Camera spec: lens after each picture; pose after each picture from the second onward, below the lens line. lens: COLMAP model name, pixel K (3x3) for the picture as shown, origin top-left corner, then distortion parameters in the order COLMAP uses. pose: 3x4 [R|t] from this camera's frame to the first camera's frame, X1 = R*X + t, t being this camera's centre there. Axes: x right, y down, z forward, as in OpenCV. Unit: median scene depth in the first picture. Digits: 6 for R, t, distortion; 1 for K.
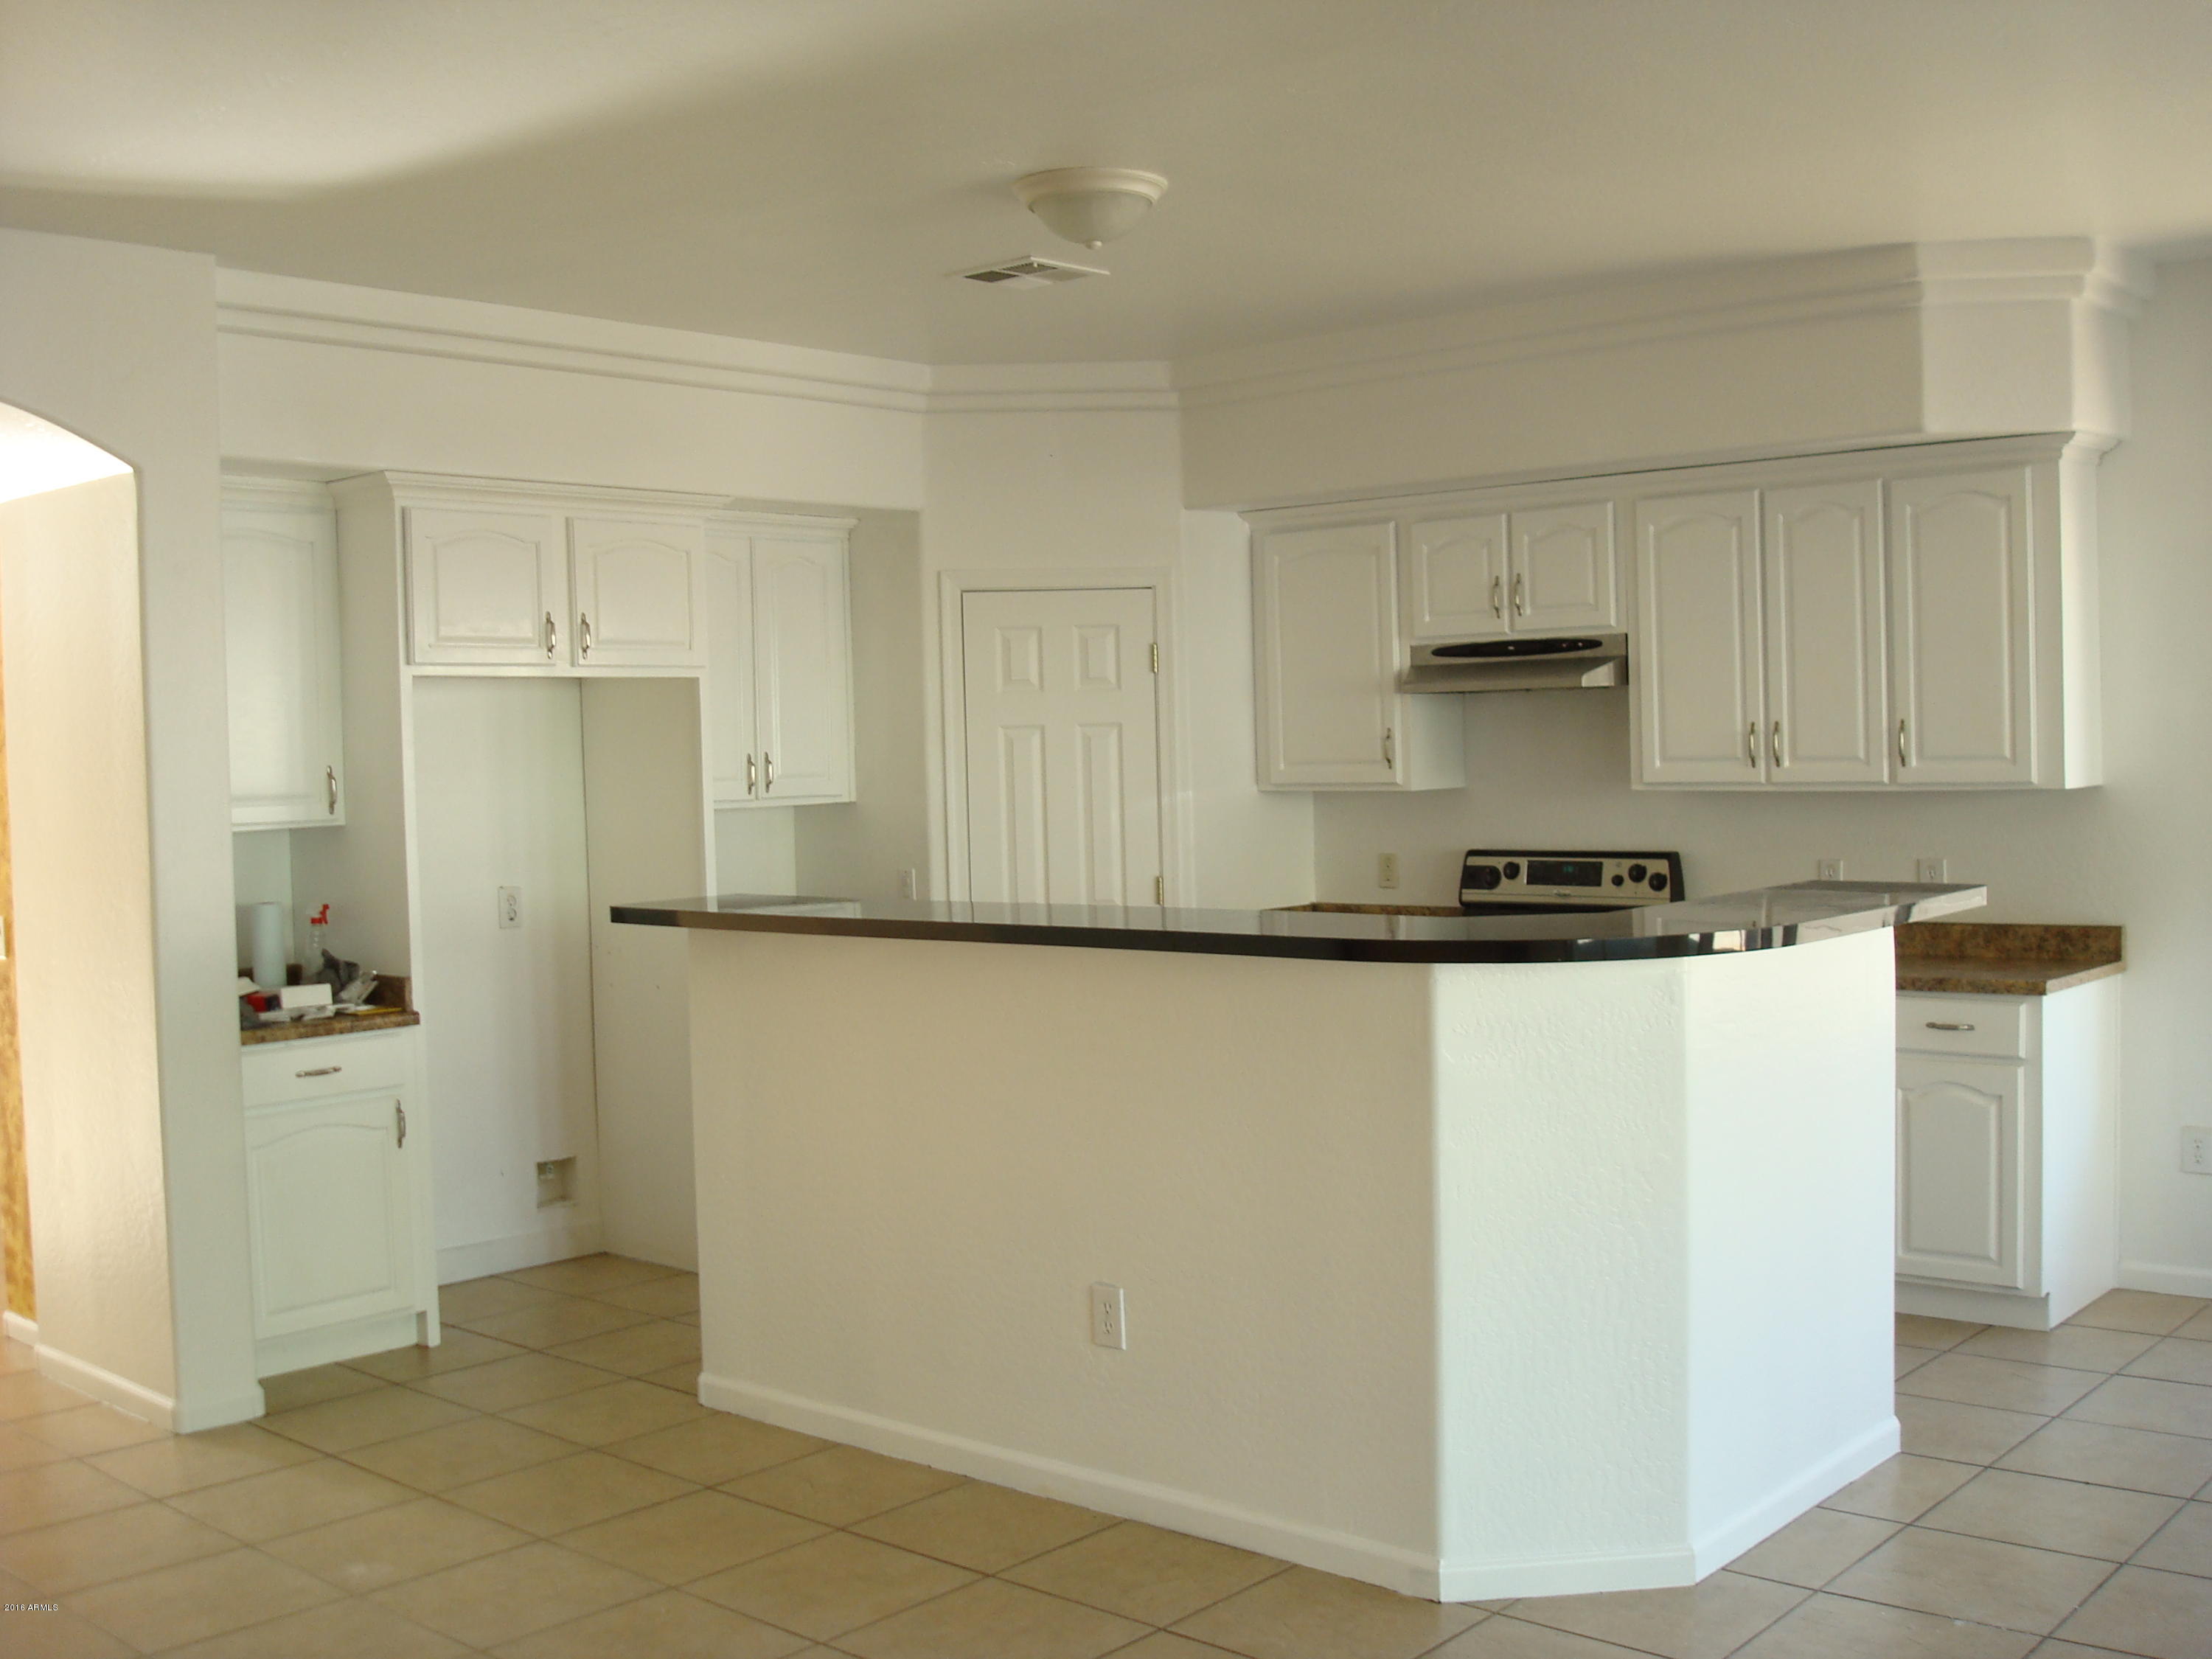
lens RADIAL K [[2278.8, 0, 1054.1], [0, 2278.8, 846.9], [0, 0, 1]] dist [-0.115698, 0.000000]
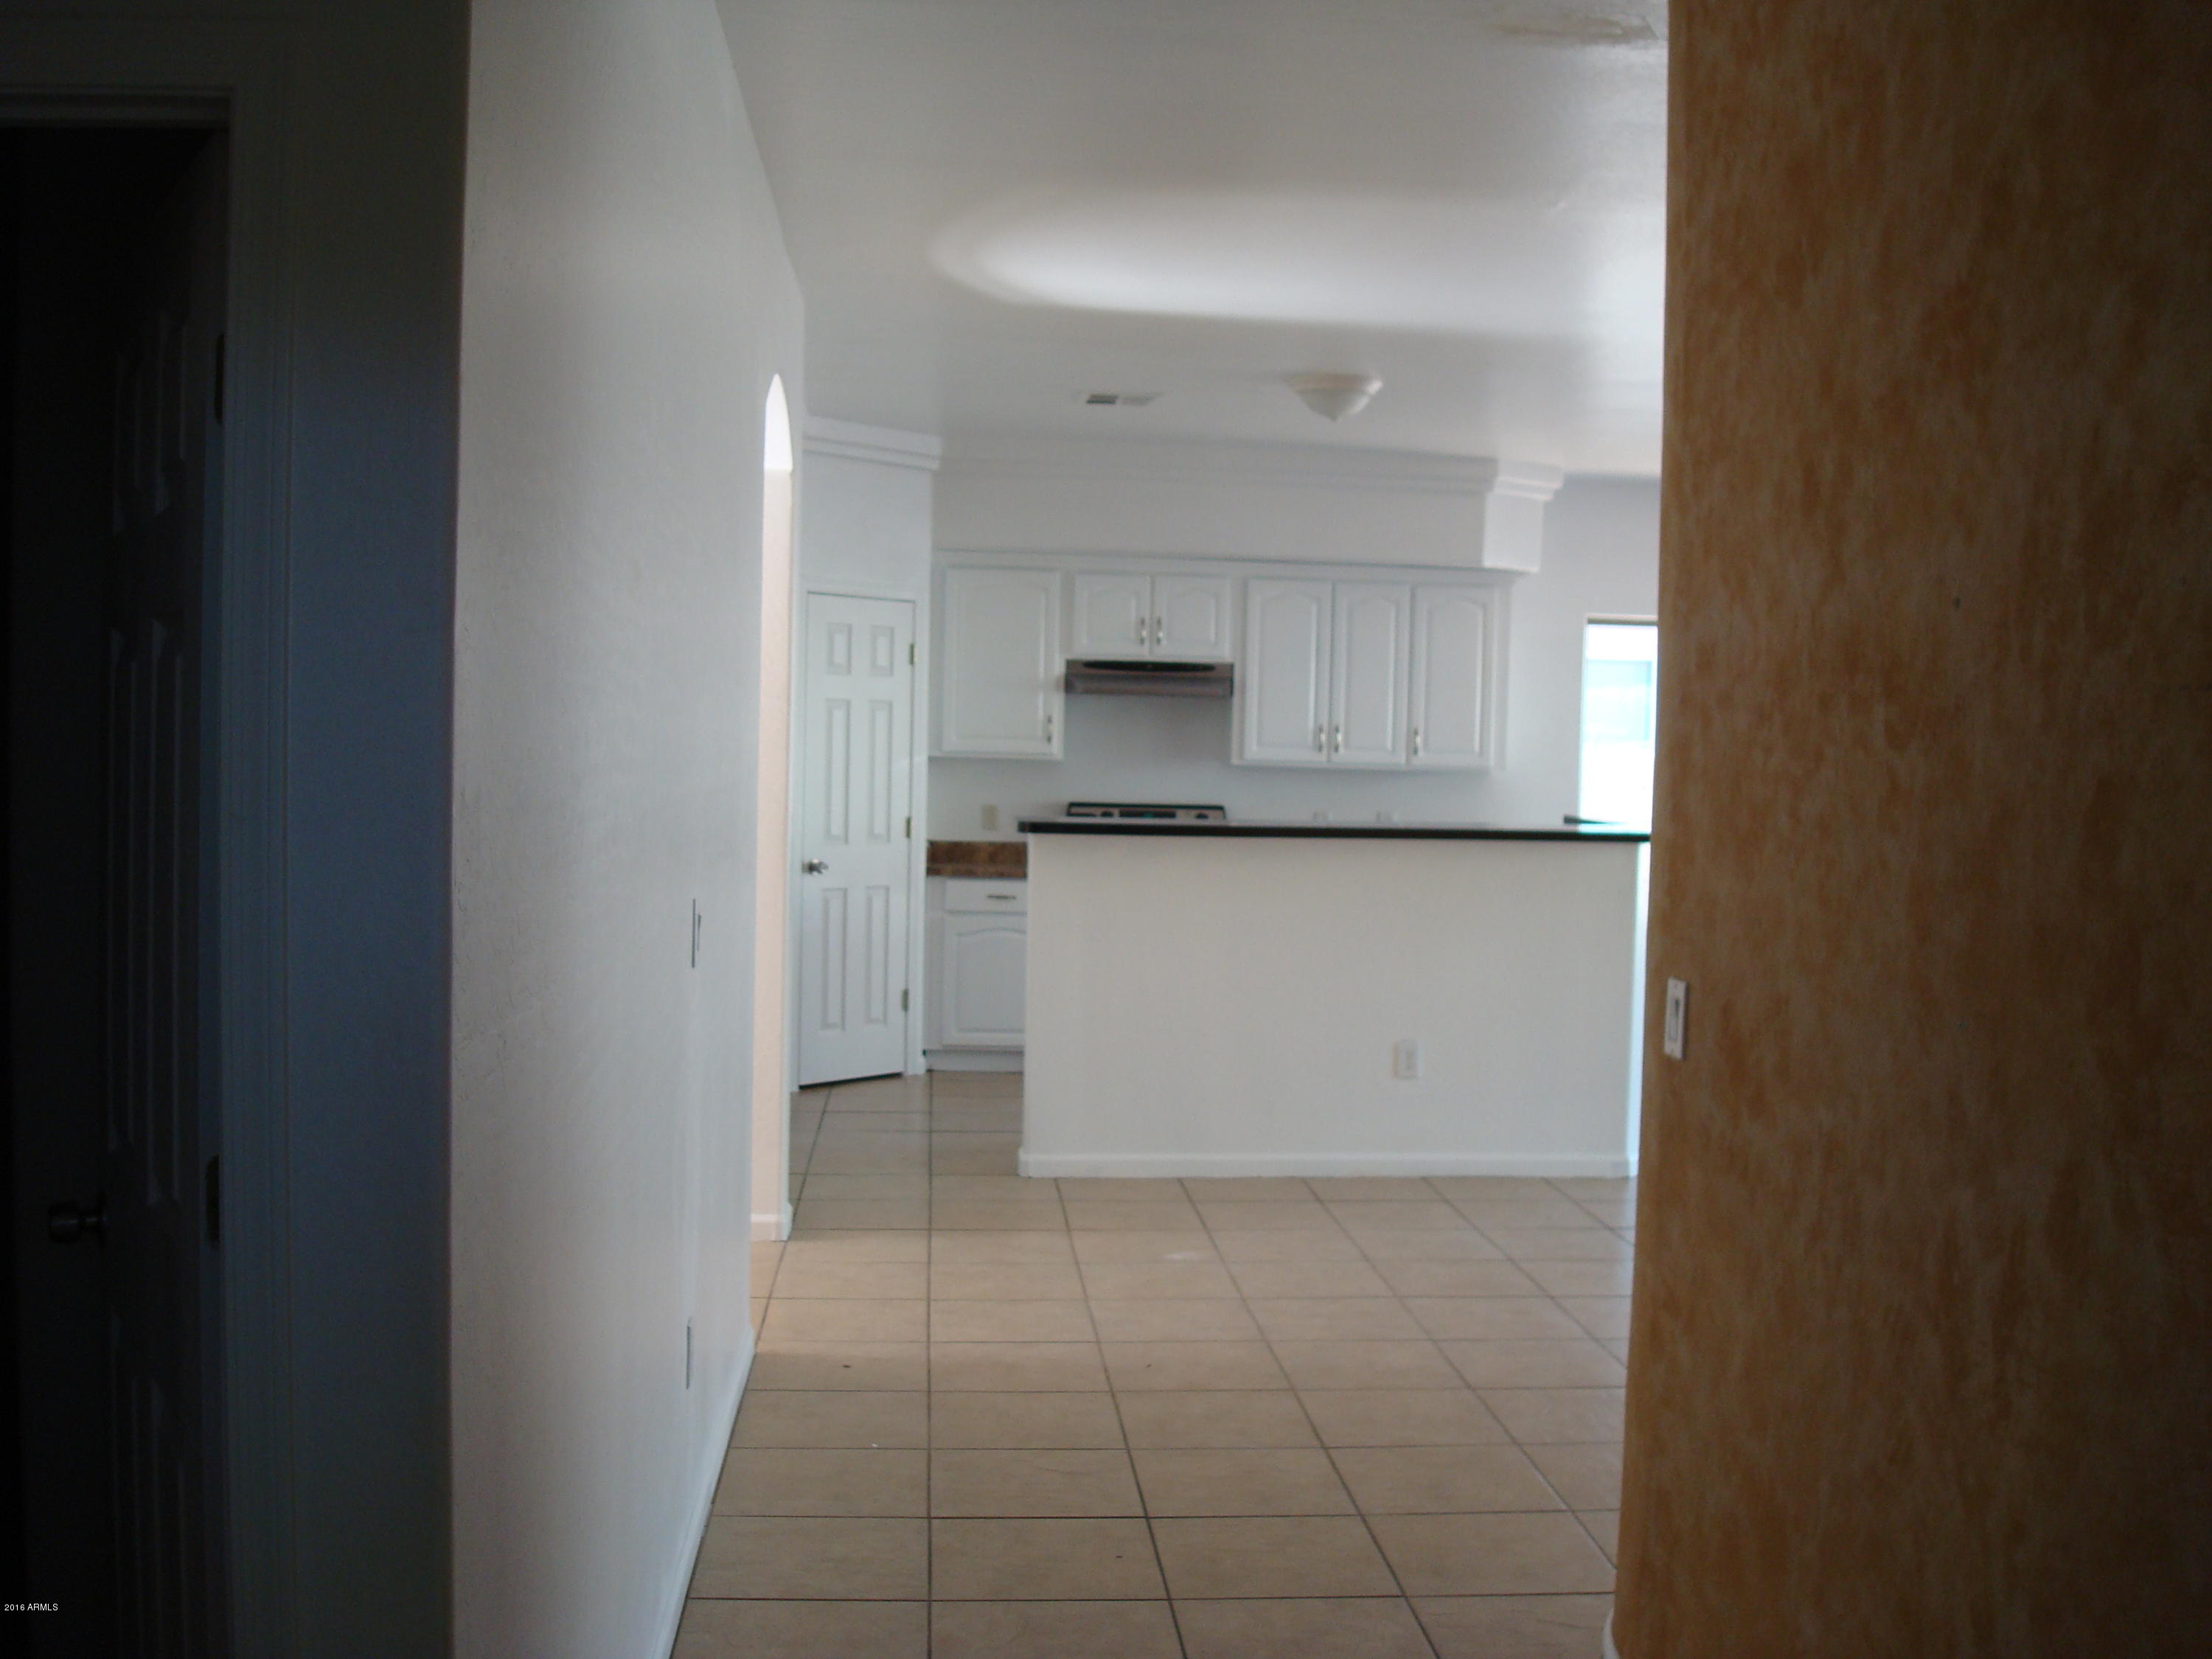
lens RADIAL K [[2278.8, 0, 1104.3], [0, 2278.8, 828.5], [0, 0, 1]] dist [-0.115698, 0.000000]
pose [[0.679636, 0.014732, 0.733401, -0.938223], [-0.010003, 0.999891, -0.010816, 0.036290], [-0.733481, 0.000015, 0.679710, 0.002384]]
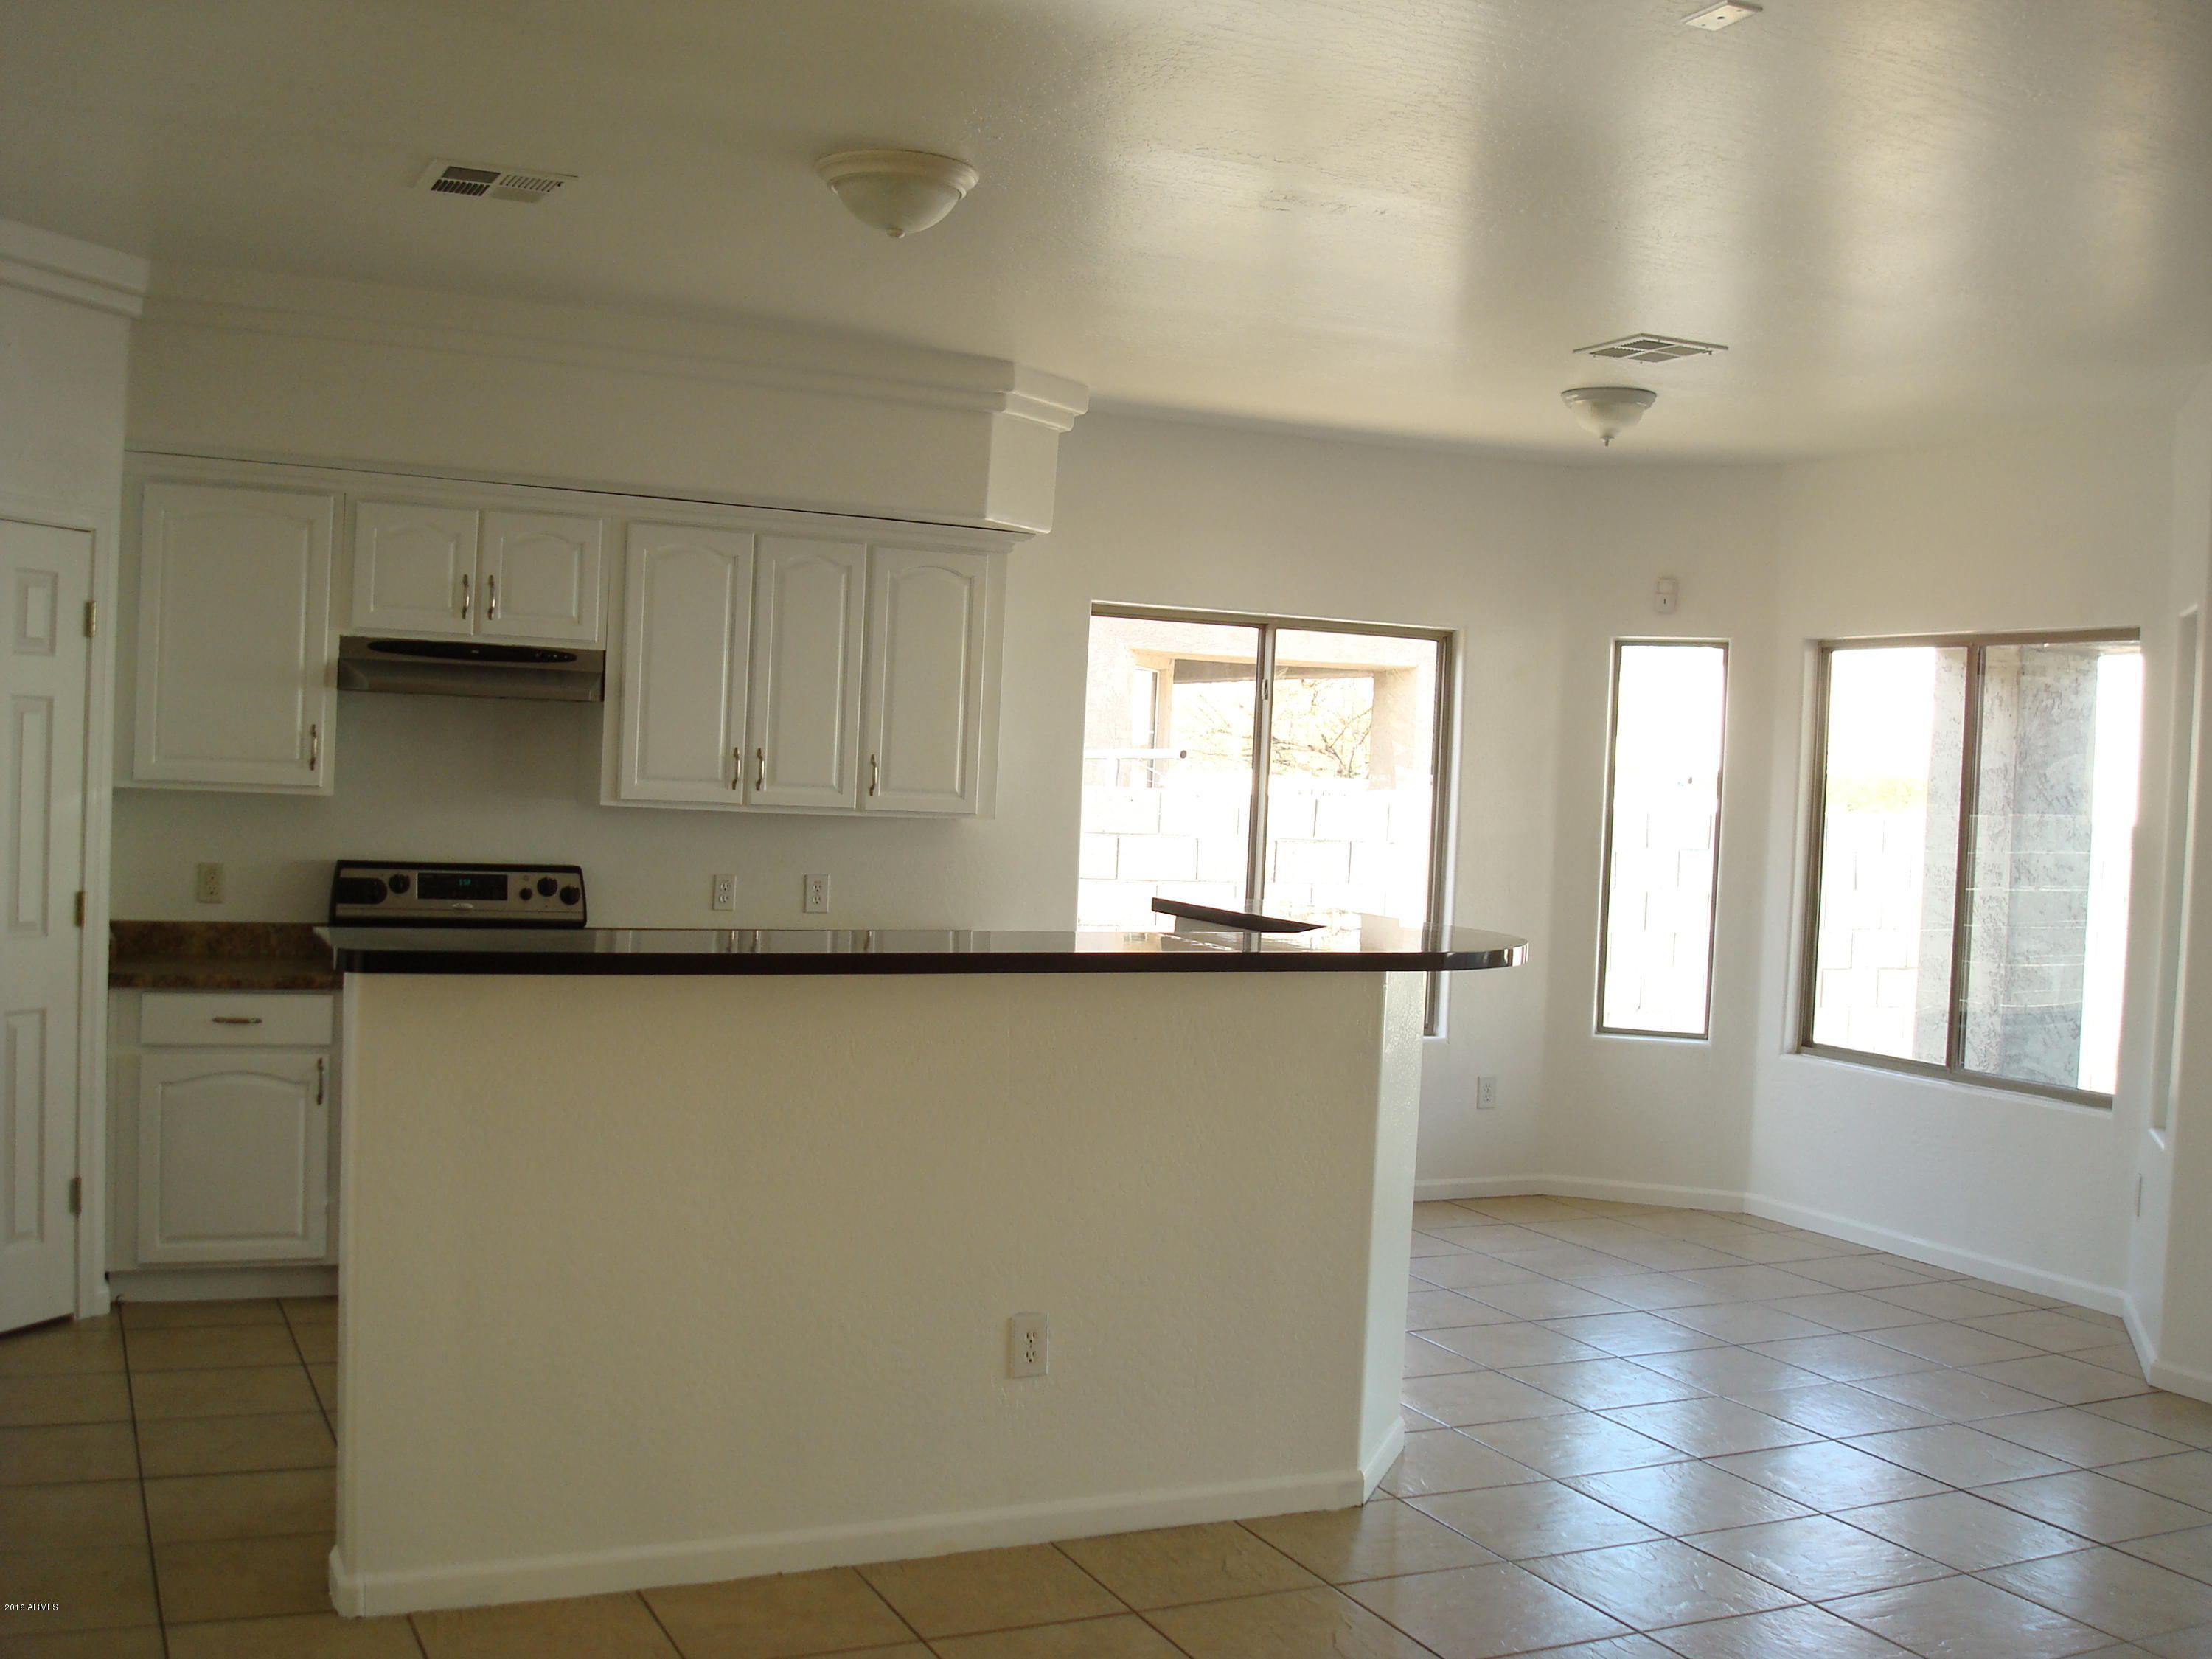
lens RADIAL K [[2278.8, 0, 1106.1], [0, 2278.8, 853.1], [0, 0, 1]] dist [-0.115698, 0.000000]
pose [[0.371152, 0.009861, 0.928520, -0.596000], [-0.014745, 0.999880, -0.004724, -0.002326], [-0.928455, -0.011938, 0.371252, 0.407634]]
